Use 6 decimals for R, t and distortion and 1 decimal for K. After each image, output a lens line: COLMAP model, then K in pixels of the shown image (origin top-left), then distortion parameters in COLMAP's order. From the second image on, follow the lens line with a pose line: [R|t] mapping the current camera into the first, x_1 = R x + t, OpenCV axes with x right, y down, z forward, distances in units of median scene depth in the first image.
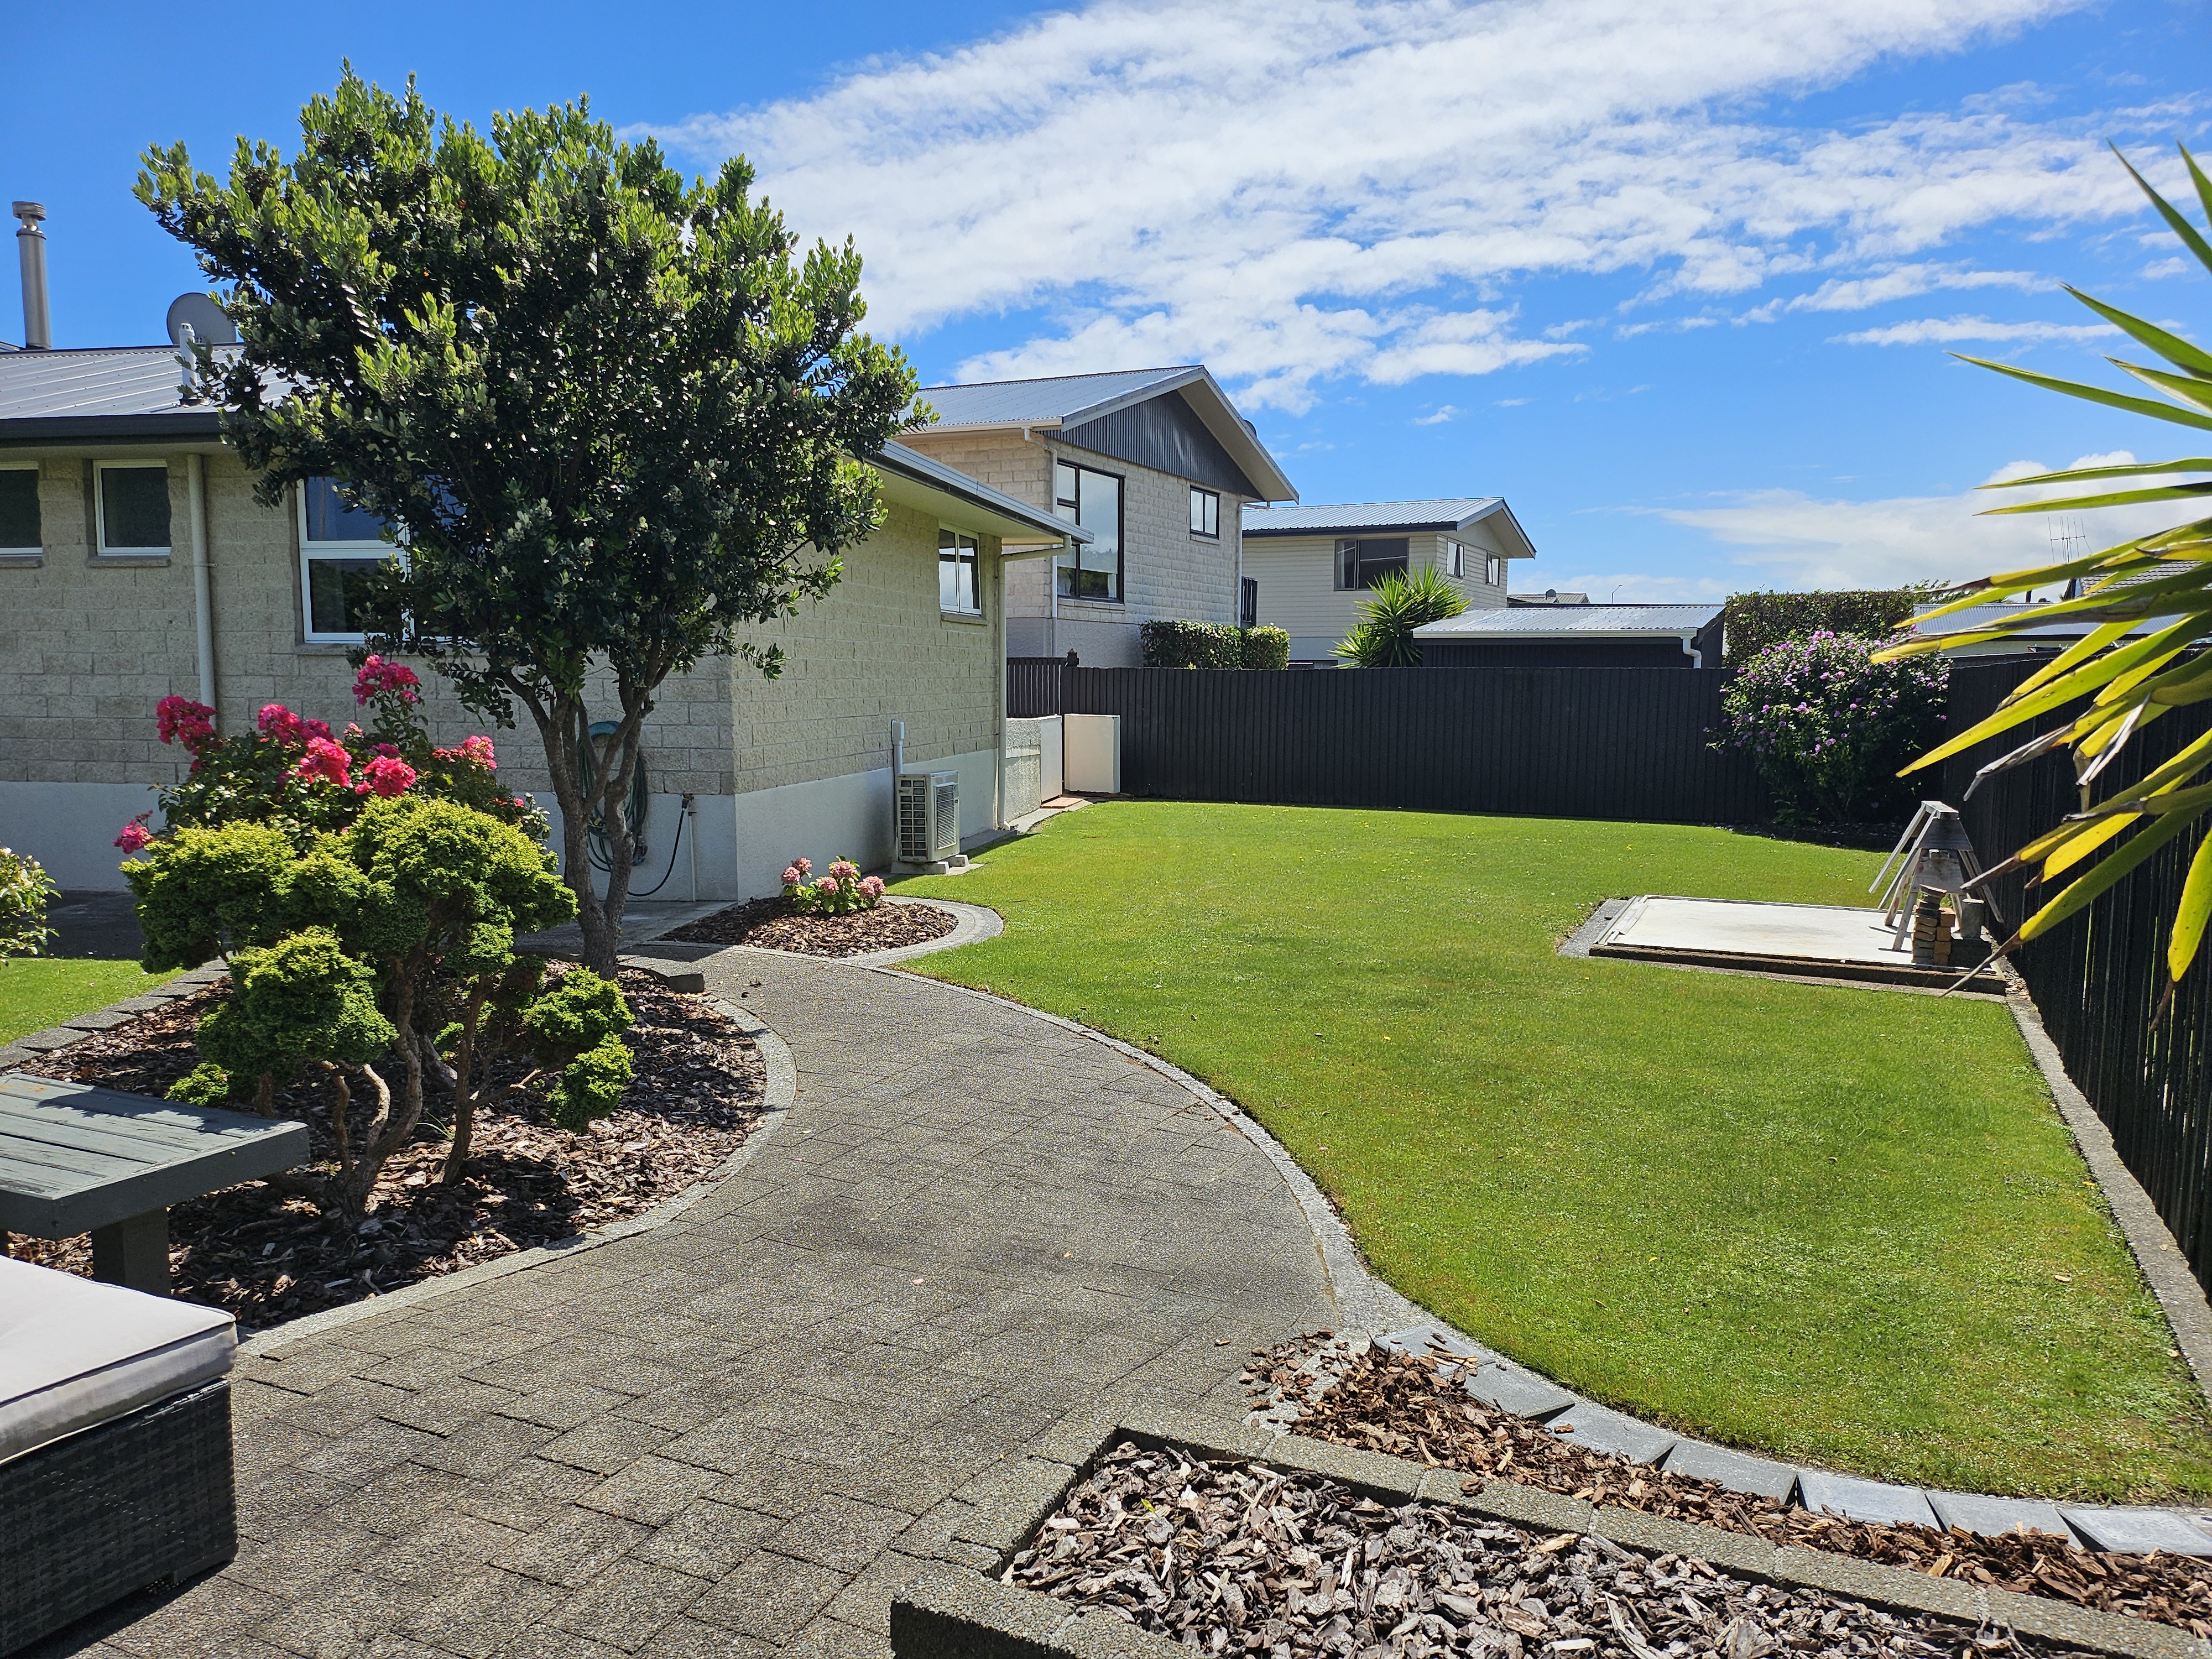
lens RADIAL K [[1508.7, 0, 1109.0], [0, 1508.7, 852.6], [0, 0, 1]] dist [0.161100, -0.177664]
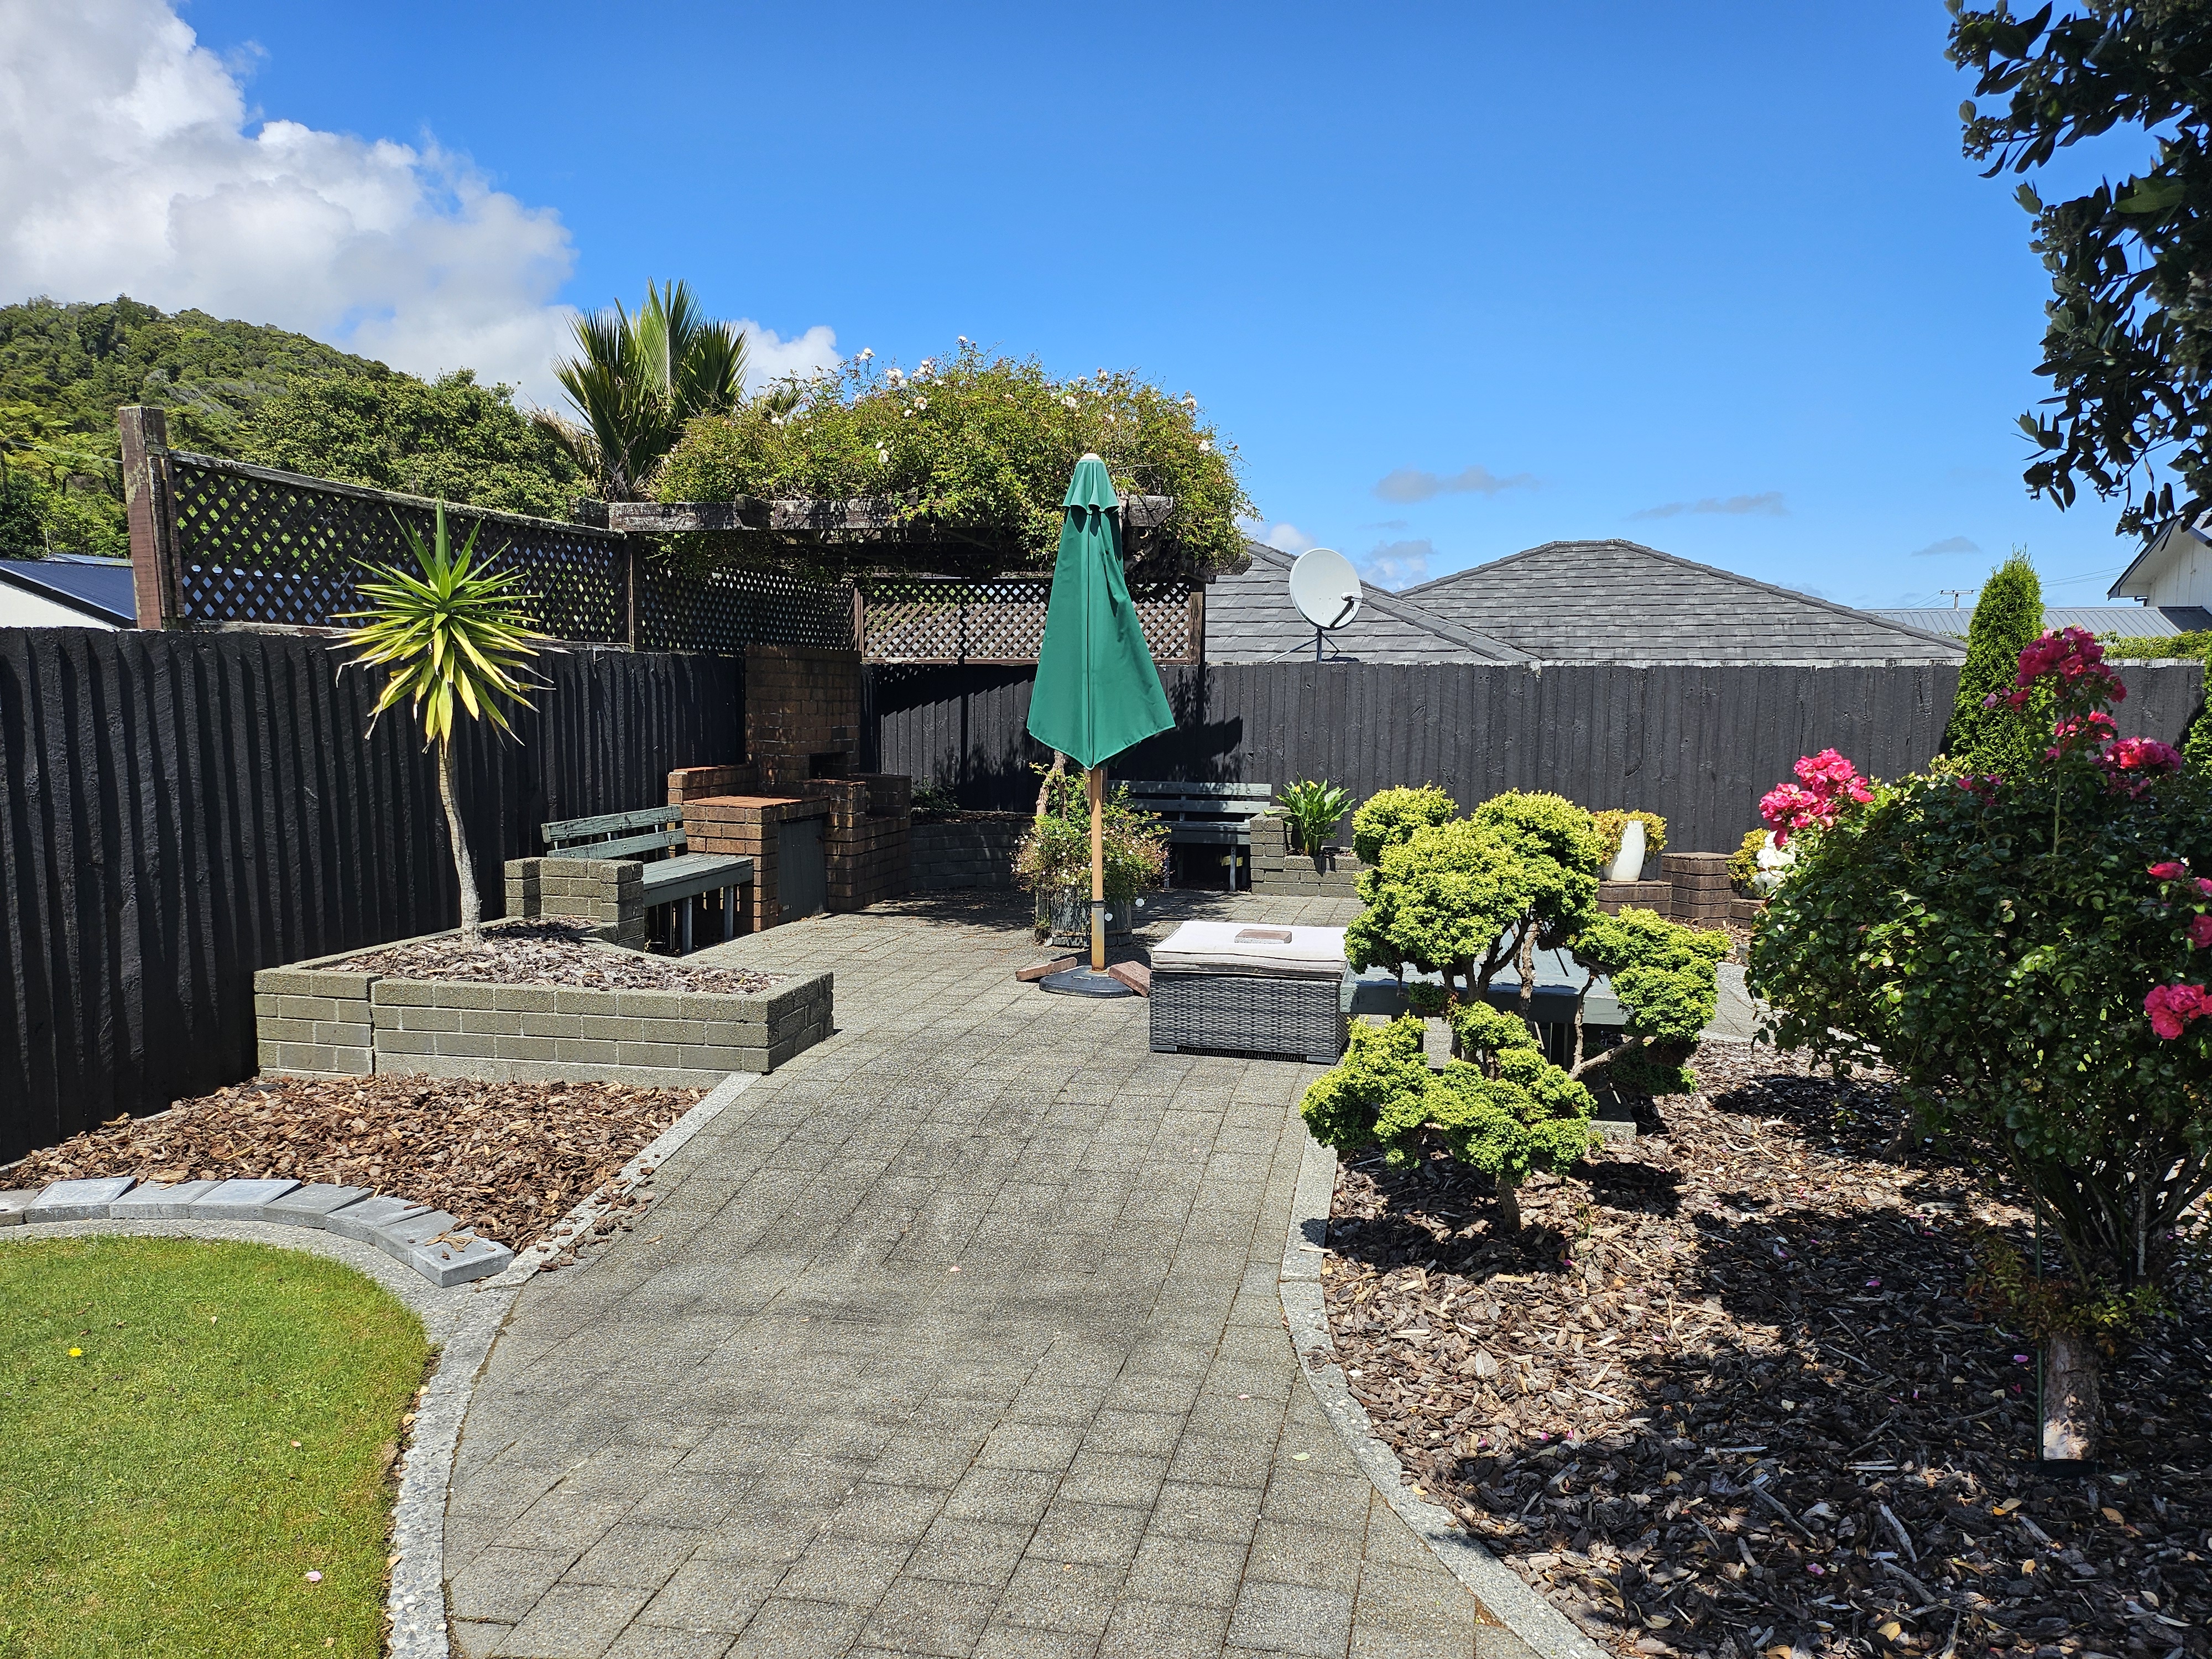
lens RADIAL K [[1542.8, 0, 1113.2], [0, 1542.8, 886.9], [0, 0, 1]] dist [0.070195, -0.082431]
pose [[-0.974714, 0.019840, -0.222575, -0.006610], [-0.035481, 0.969673, 0.241816, -0.192830], [0.220622, 0.243599, -0.944450, 1.783404]]
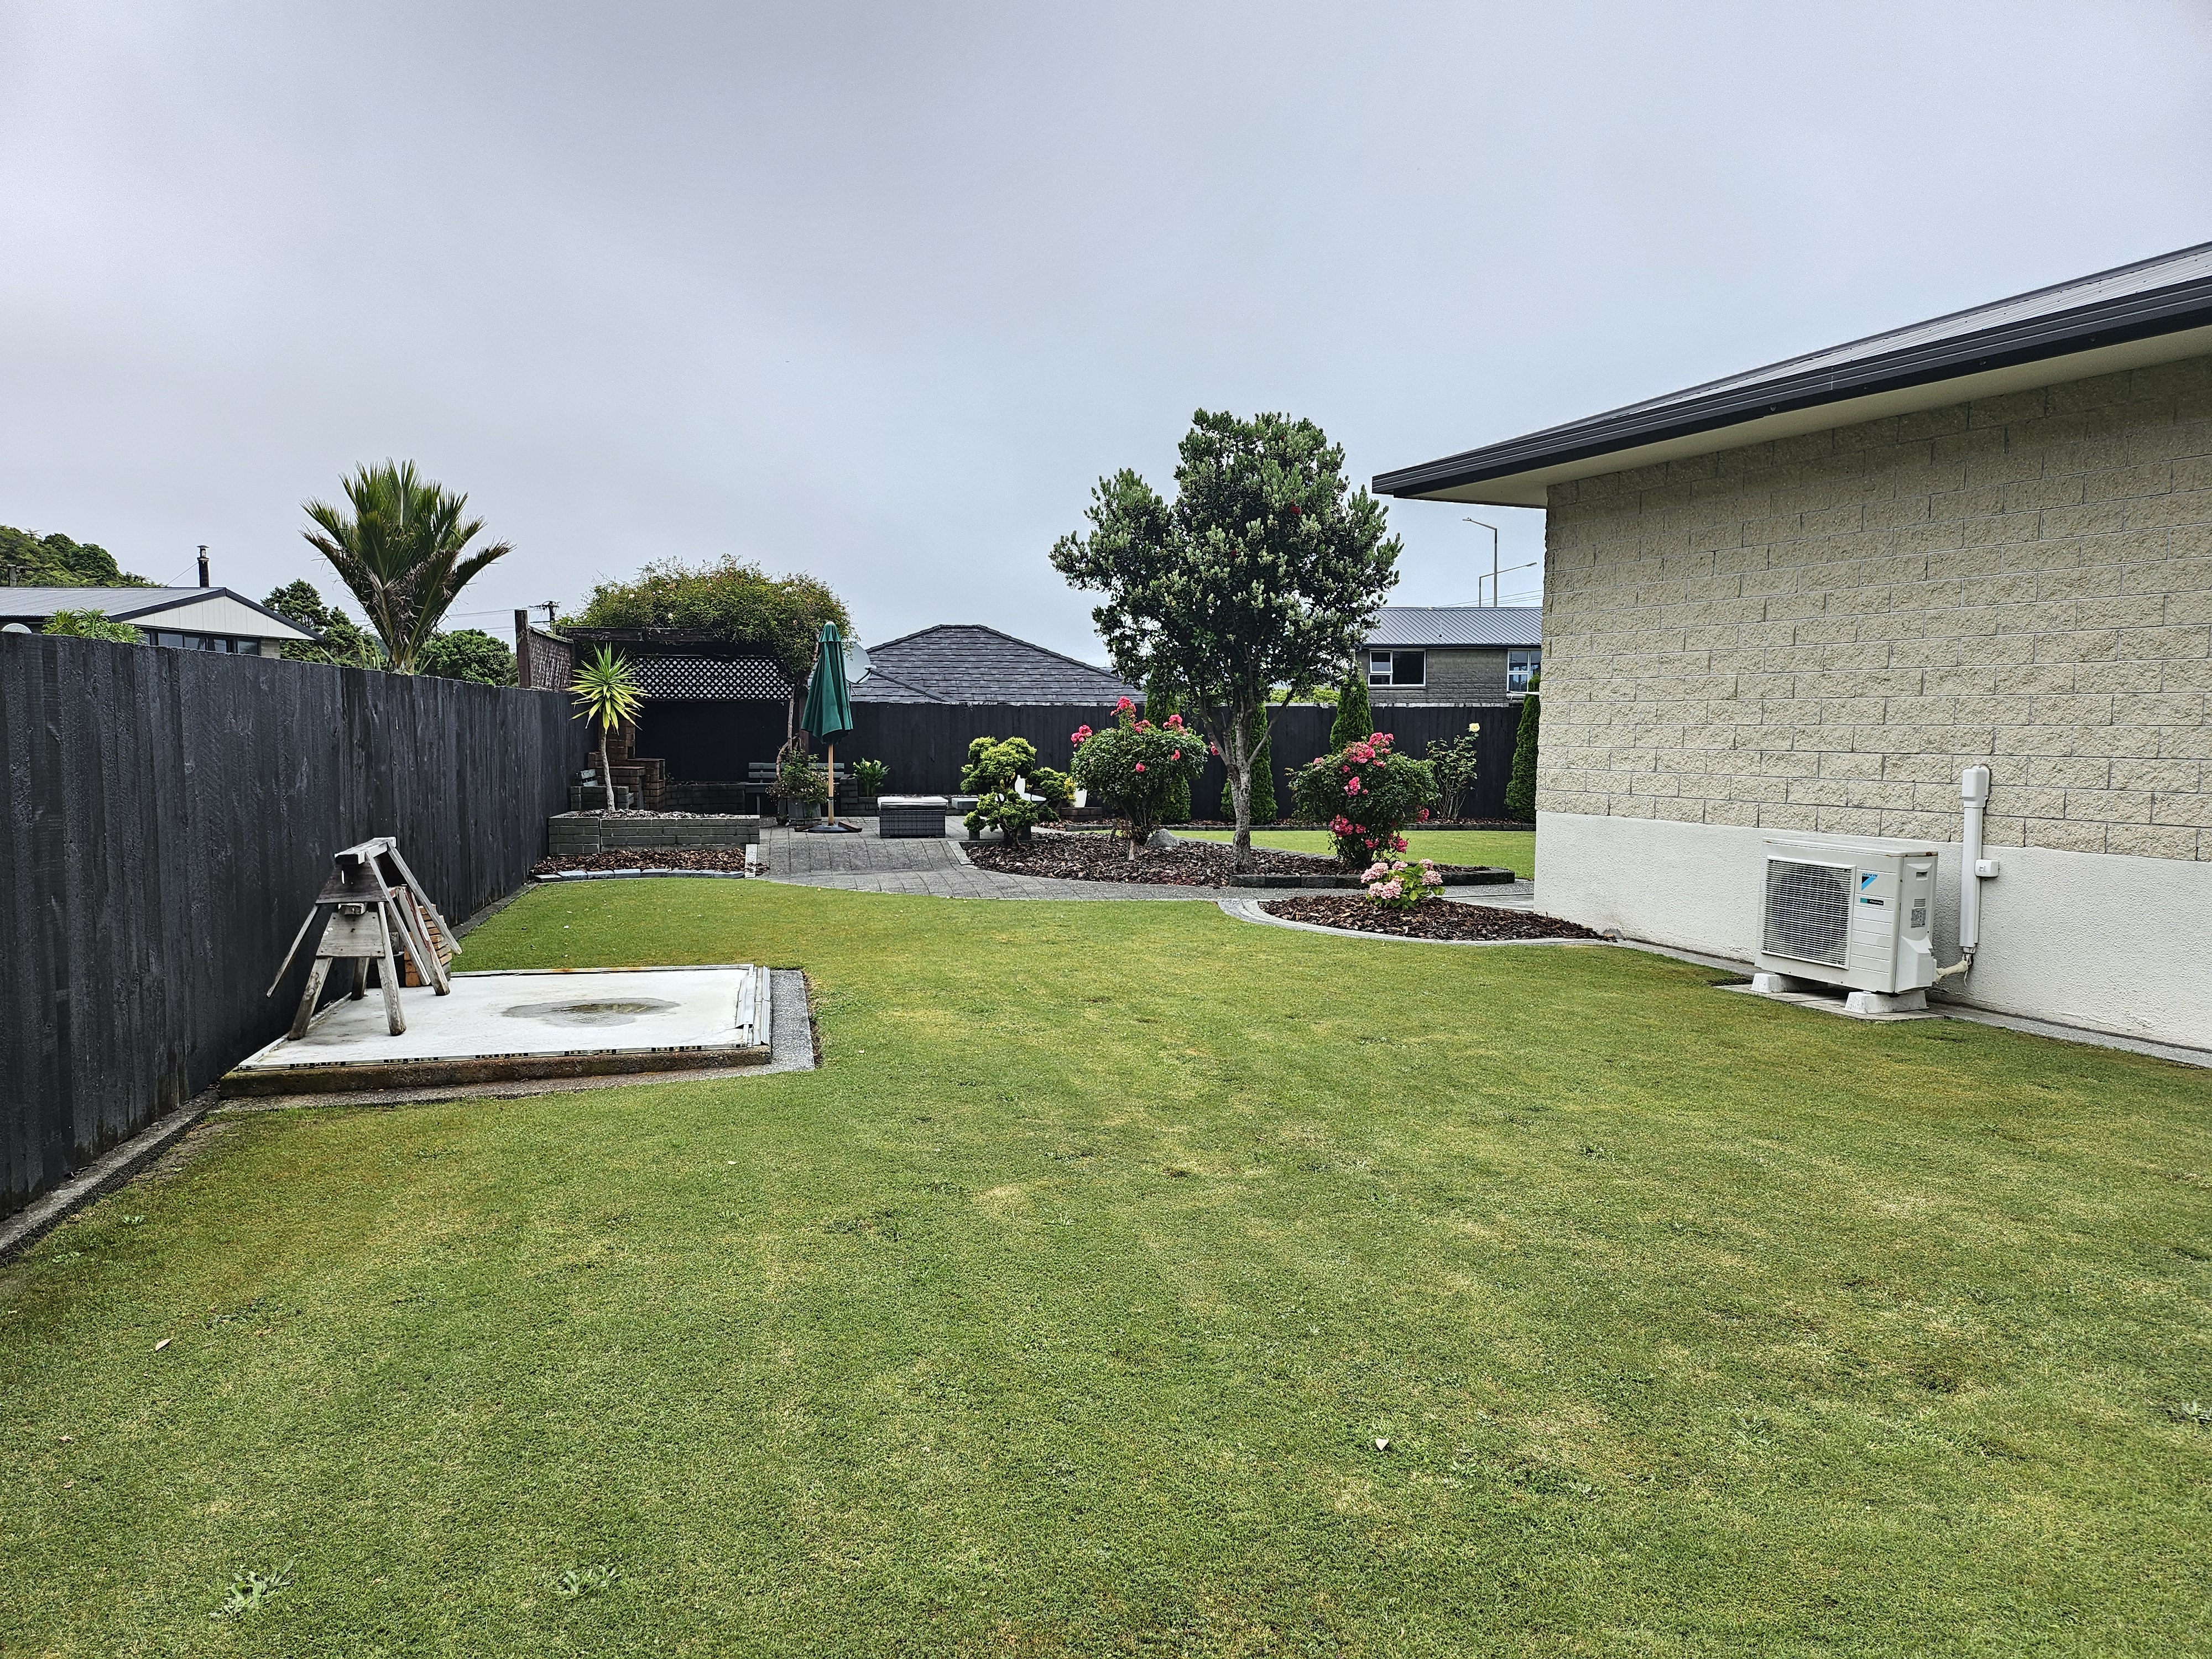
lens RADIAL K [[1548.1, 0, 1100.4], [0, 1548.1, 831.0], [0, 0, 1]] dist [0.075764, -0.087960]
pose [[-0.802683, 0.033096, -0.595486, 1.585422], [-0.077934, 0.984077, 0.159744, -0.413273], [0.591292, 0.174632, -0.787323, 4.000462]]
